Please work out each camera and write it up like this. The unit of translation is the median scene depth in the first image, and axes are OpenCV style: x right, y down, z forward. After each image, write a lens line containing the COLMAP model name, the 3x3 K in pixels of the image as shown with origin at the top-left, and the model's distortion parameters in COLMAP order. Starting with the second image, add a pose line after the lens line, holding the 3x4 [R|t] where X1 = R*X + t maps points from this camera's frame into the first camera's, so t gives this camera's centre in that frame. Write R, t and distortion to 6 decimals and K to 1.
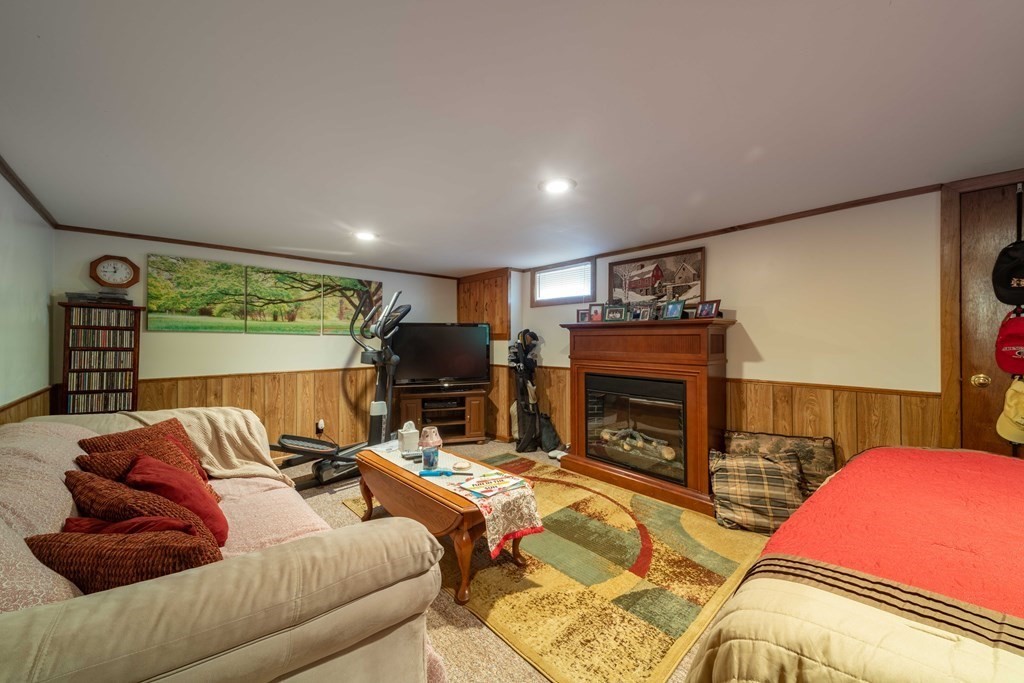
lens RADIAL K [[395.7, 0, 512.0], [0, 395.7, 341.5], [0, 0, 1]] dist [-0.018904, 0.007226]
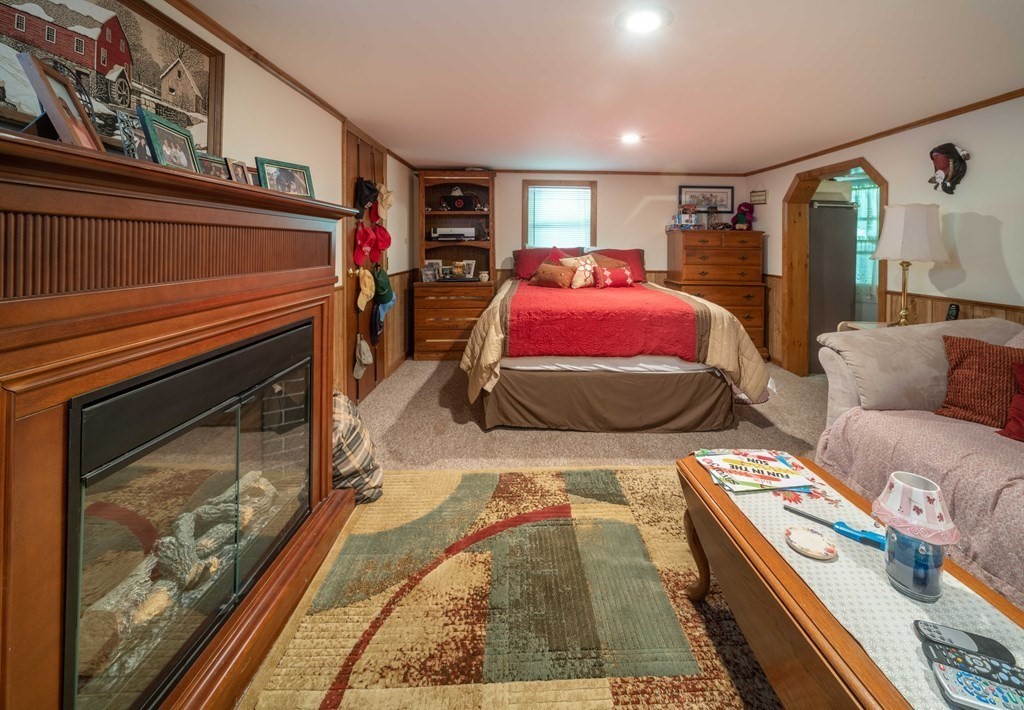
lens RADIAL K [[418.6, 0, 514.0], [0, 418.6, 241.6], [0, 0, 1]] dist [0.000824, 0.000142]
pose [[-0.745138, -0.001023, 0.666910, -0.153457], [-0.006666, 0.999960, -0.005914, -0.002745], [-0.666877, -0.008853, -0.745115, 1.263235]]
